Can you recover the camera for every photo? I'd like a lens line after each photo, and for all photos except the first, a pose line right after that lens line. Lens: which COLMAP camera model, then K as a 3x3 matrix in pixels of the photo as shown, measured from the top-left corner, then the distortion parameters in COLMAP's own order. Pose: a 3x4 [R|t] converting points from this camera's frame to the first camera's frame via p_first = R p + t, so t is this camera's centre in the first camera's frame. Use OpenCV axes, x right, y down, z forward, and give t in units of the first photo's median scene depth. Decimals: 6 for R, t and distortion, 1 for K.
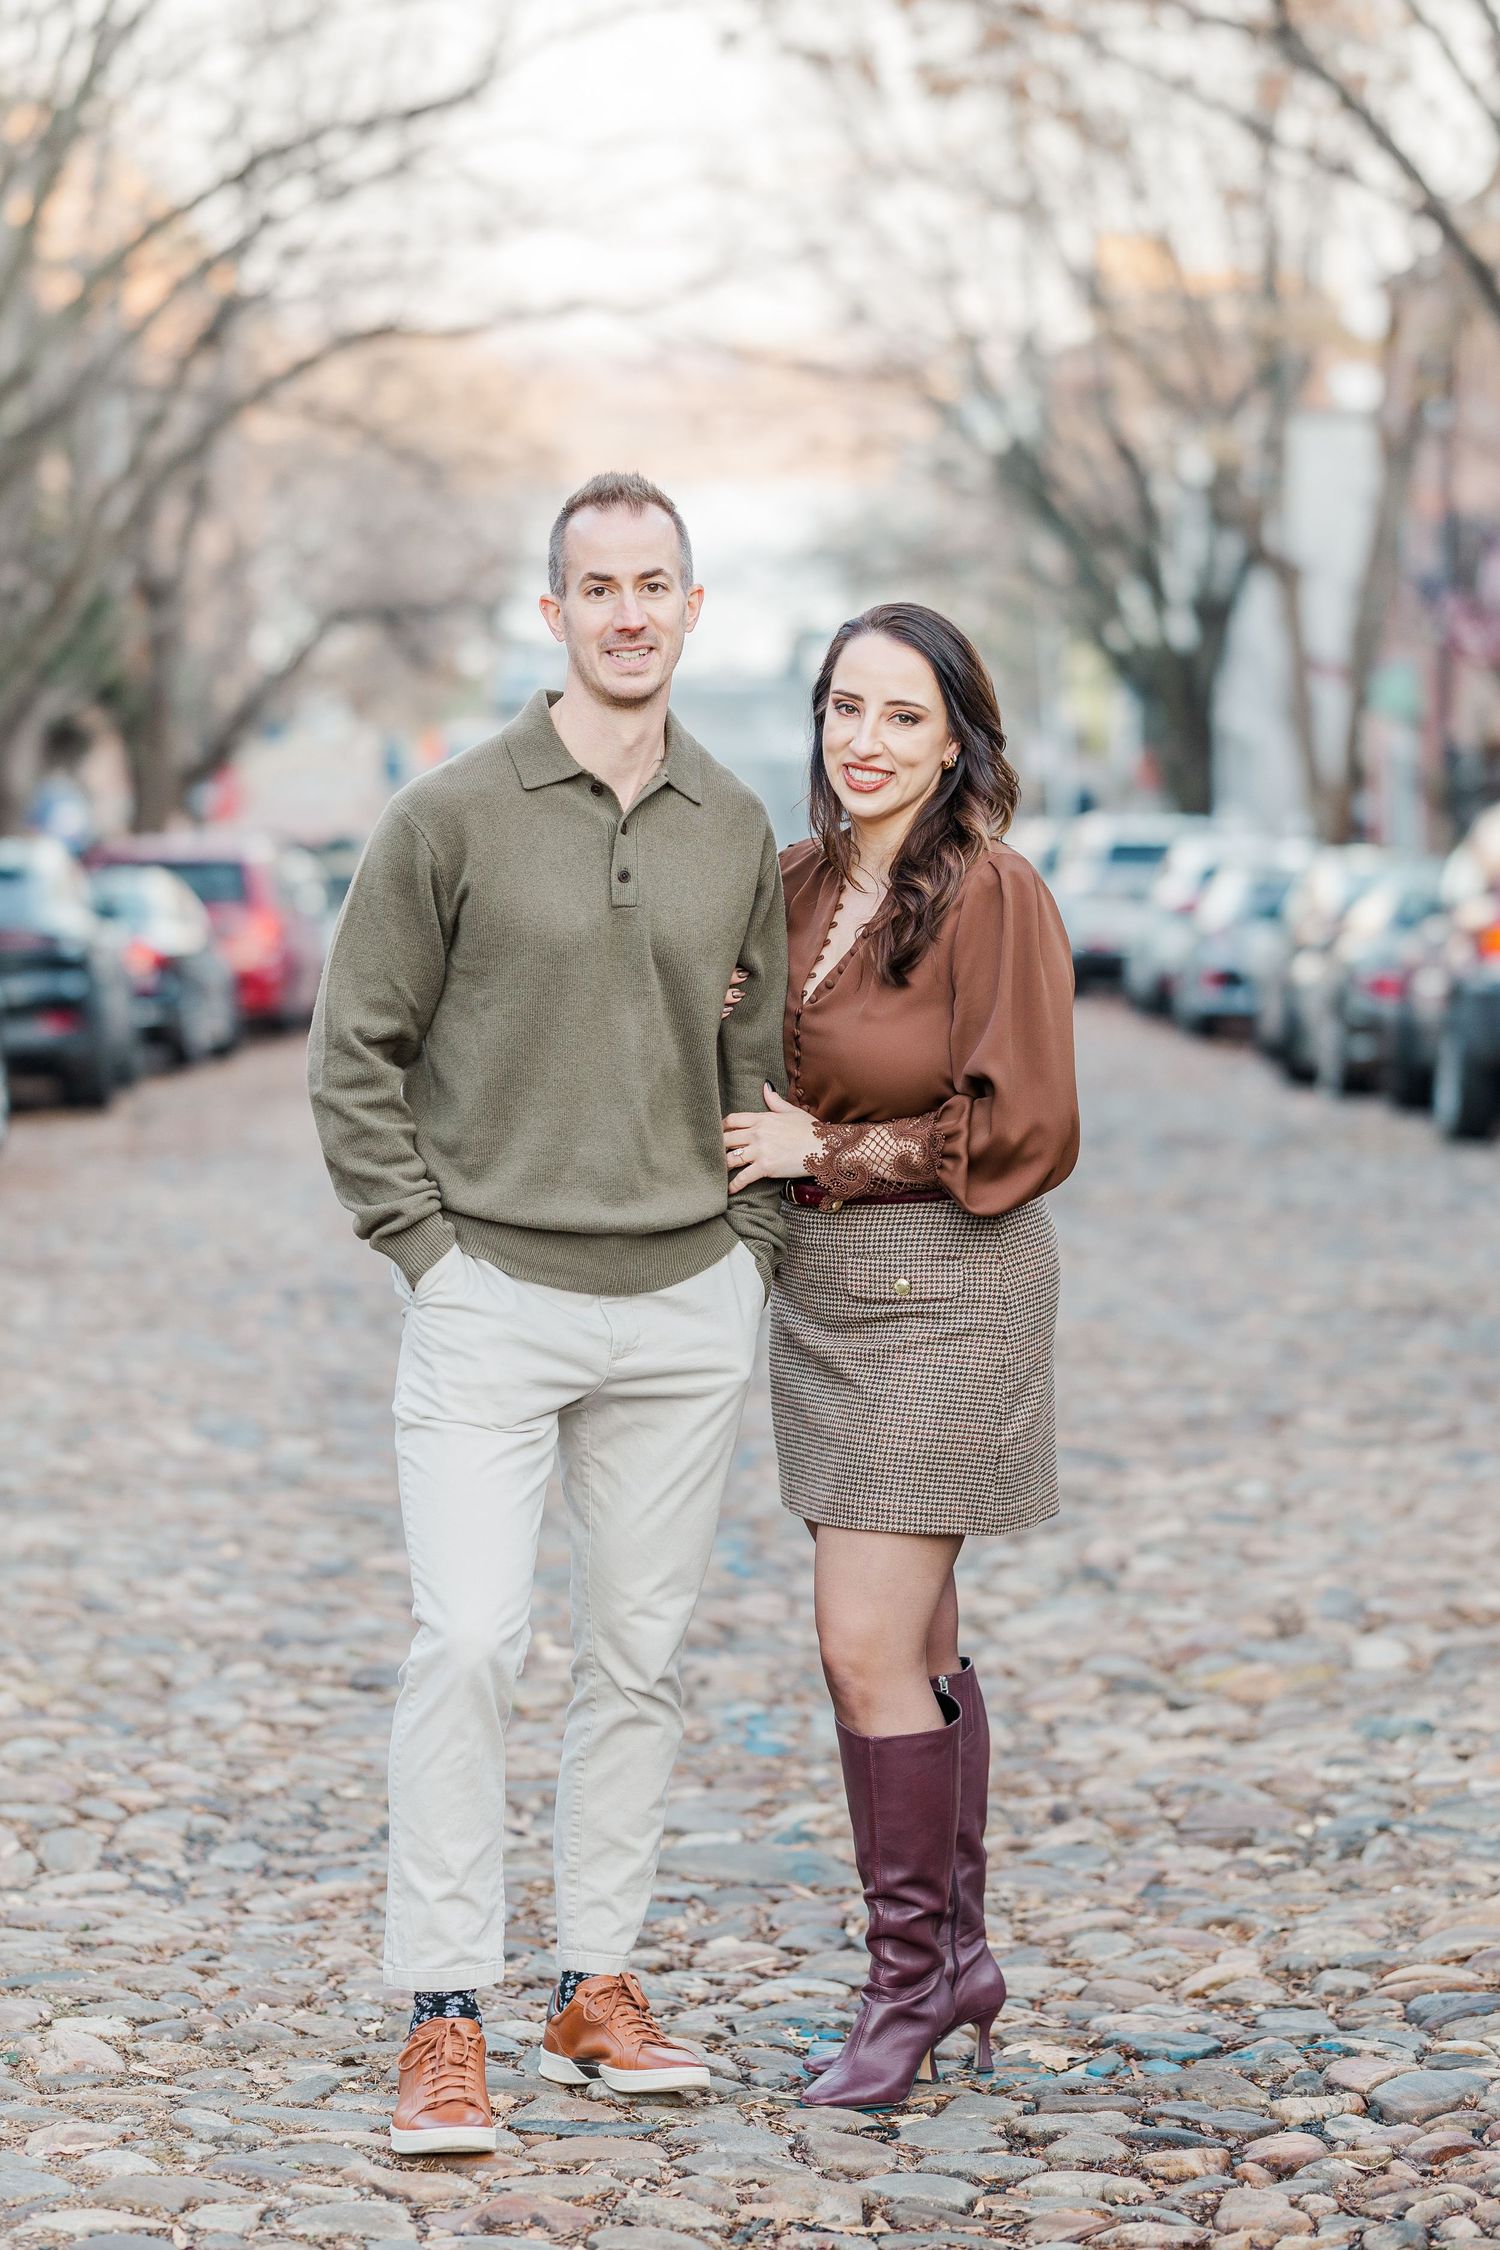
lens RADIAL K [[5696.2, 0, 746.1], [0, 5696.2, 1016.5], [0, 0, 1]] dist [-0.009663, 0.277172]
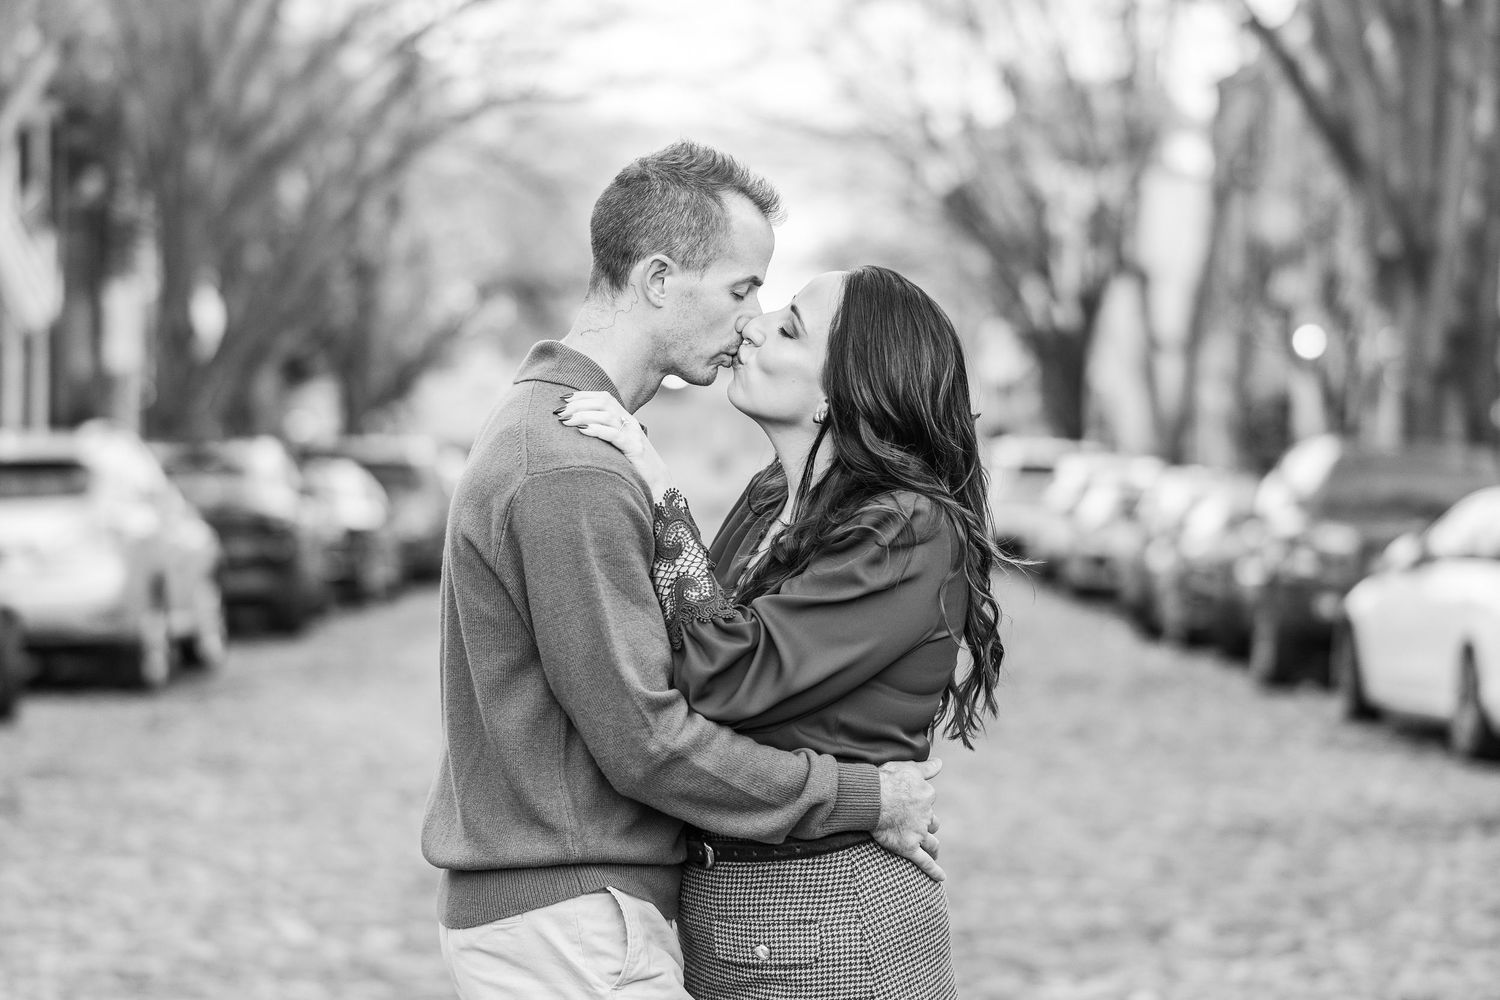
lens RADIAL K [[3851.4, 0, 750.0], [0, 3851.4, 500.0], [0, 0, 1]] dist [-0.015544, -0.092488]
pose [[0.999709, 0.023804, -0.003875, 0.002153], [-0.023869, 0.999555, -0.017904, -0.005161], [0.003447, 0.017991, 0.999832, 0.091155]]
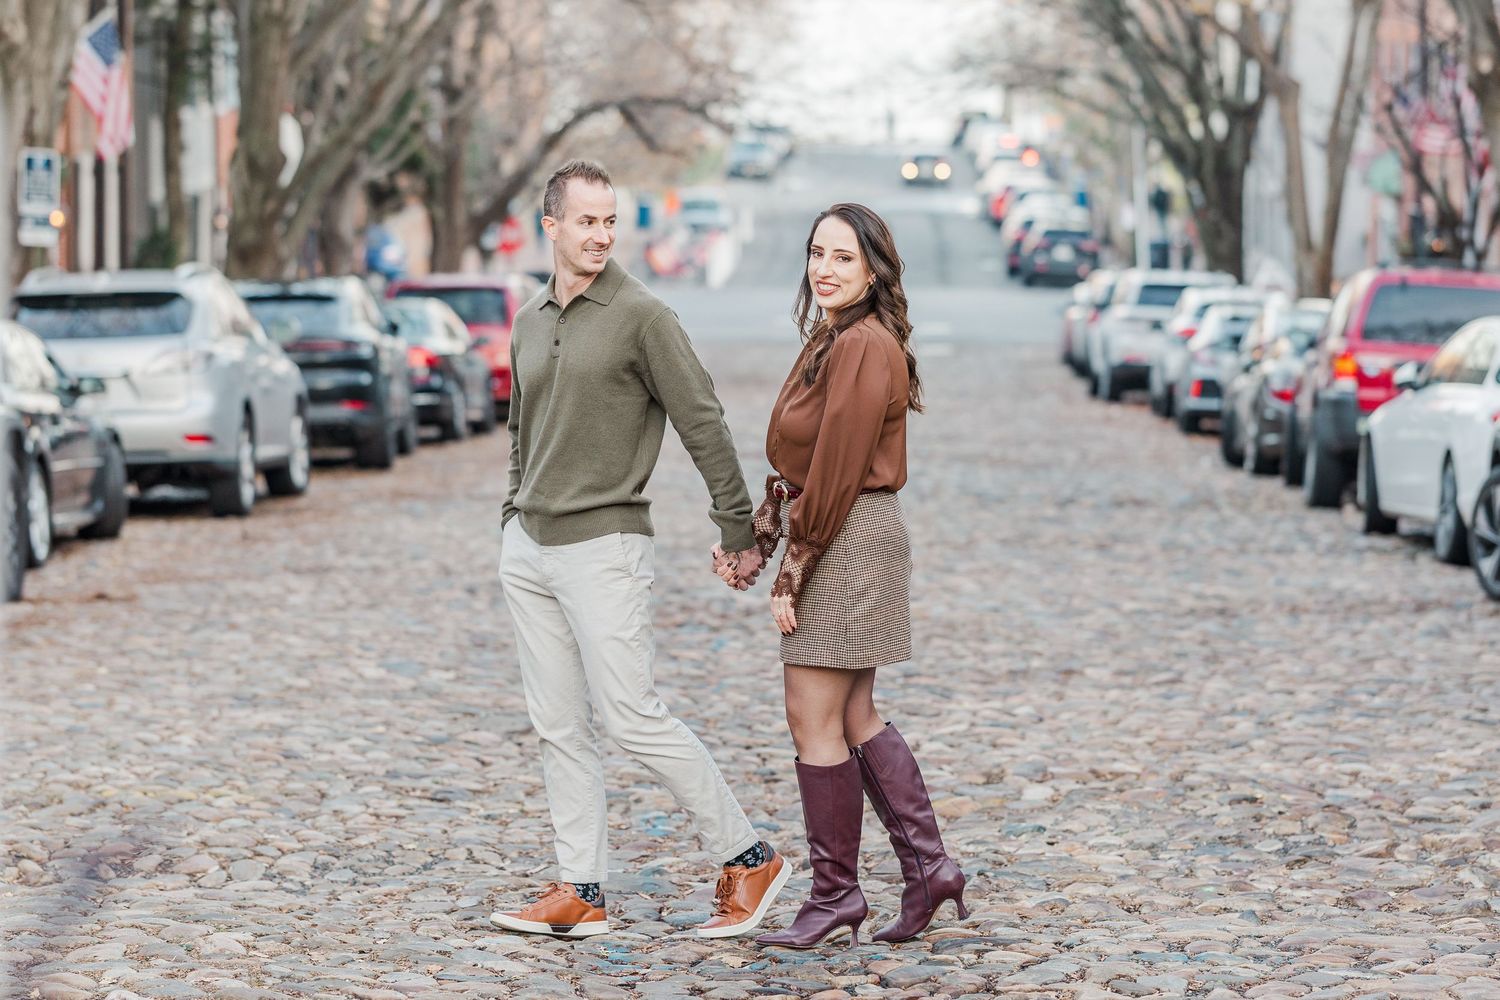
lens RADIAL K [[4342.6, 0, 750.0], [0, 4342.6, 500.0], [0, 0, 1]] dist [-0.011614, 0.235525]
pose [[0.999135, 0.017888, -0.037543, 0.032522], [-0.017084, 0.999620, 0.021637, -0.000777], [0.037916, -0.020977, 0.999061, -0.130550]]
